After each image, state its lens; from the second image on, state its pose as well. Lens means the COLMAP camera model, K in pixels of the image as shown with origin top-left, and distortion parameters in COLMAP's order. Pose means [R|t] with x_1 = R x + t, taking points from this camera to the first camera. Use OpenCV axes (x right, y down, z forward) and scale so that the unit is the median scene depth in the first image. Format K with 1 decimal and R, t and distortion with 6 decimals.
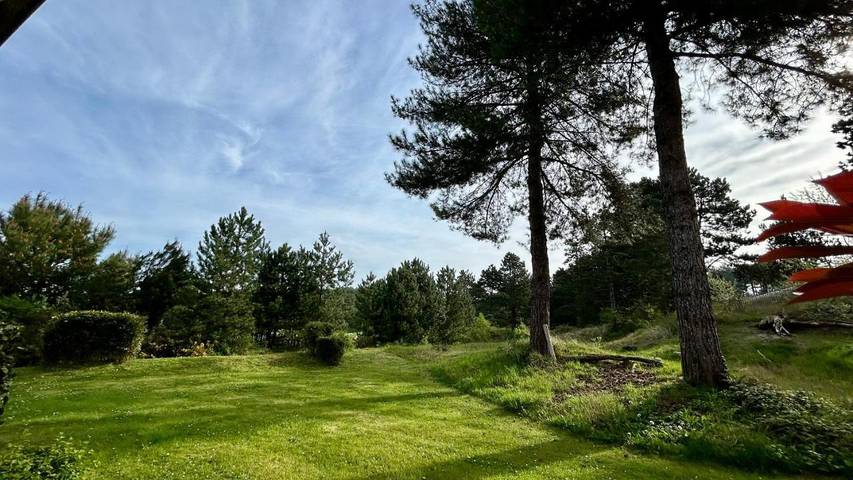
lens RADIAL K [[340.1, 0, 426.5], [0, 340.1, 238.7], [0, 0, 1]] dist [0.000463, -0.000022]
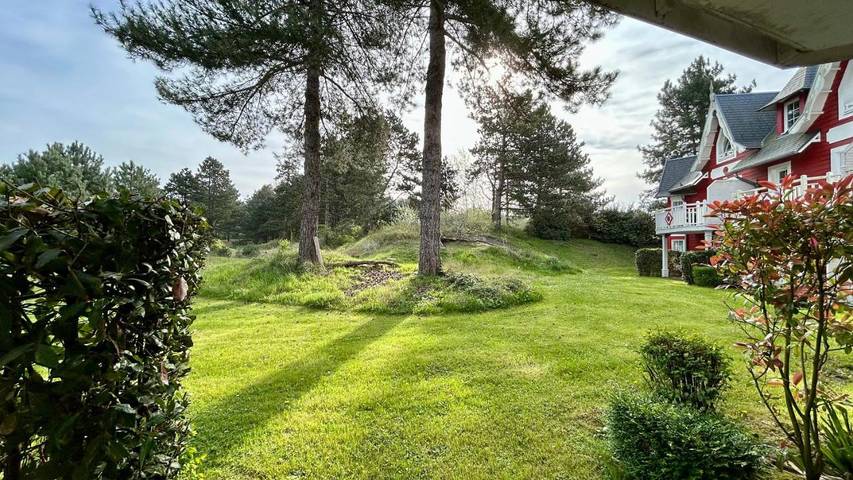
lens RADIAL K [[340.1, 0, 426.5], [0, 340.1, 239.1], [0, 0, 1]] dist [0.000463, -0.000022]
pose [[0.670155, 0.009581, 0.742159, -0.173727], [-0.189110, 0.969120, 0.158251, 0.013566], [-0.717726, -0.246402, 0.651273, 0.020543]]
